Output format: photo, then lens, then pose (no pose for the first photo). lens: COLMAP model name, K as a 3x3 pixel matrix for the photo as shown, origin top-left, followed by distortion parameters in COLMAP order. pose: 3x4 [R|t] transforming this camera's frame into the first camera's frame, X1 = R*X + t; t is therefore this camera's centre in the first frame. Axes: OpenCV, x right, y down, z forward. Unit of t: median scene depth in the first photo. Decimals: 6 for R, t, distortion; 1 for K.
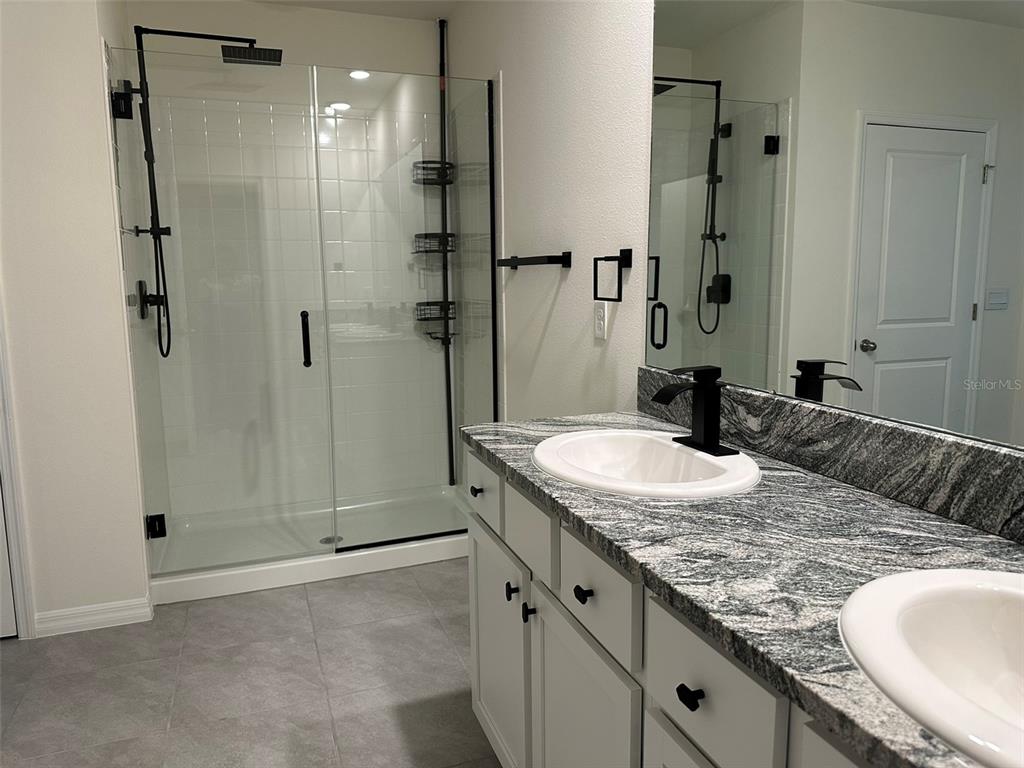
lens RADIAL K [[719.8, 0, 510.6], [0, 719.8, 383.8], [0, 0, 1]] dist [0.075101, -0.097966]
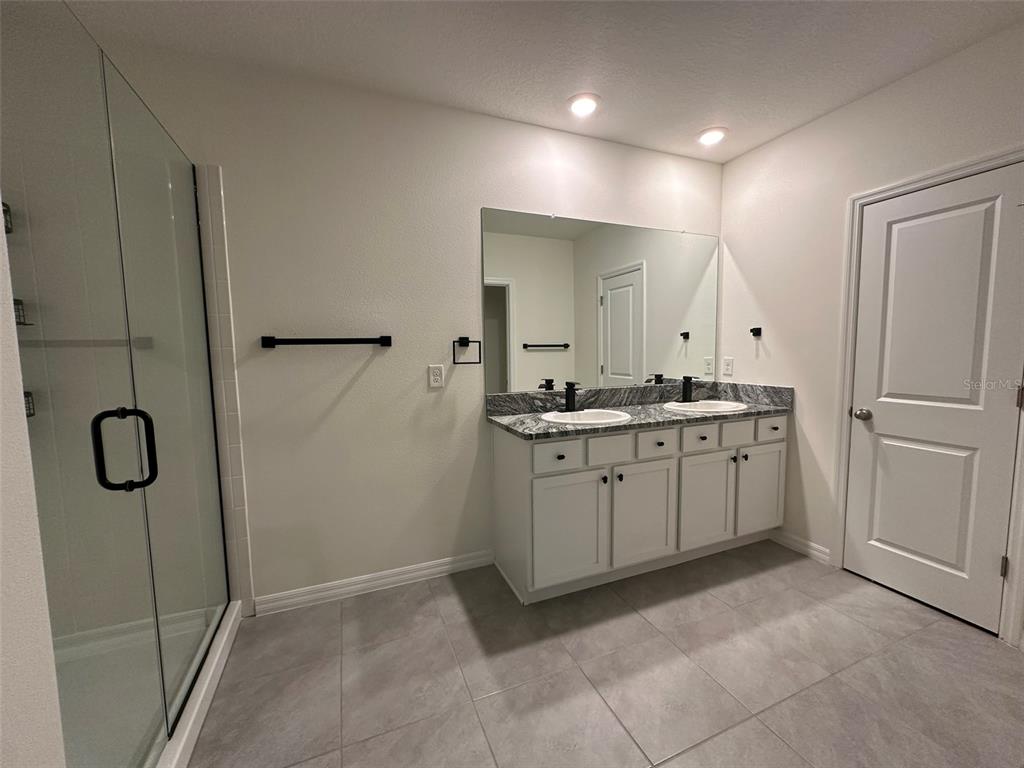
lens RADIAL K [[407.4, 0, 510.0], [0, 407.4, 386.3], [0, 0, 1]] dist [-0.003697, -0.000222]
pose [[-0.040393, -0.081024, 0.995893, -0.669421], [0.165169, 0.982453, 0.086630, -0.094138], [-0.985438, 0.167990, -0.026301, 0.665340]]
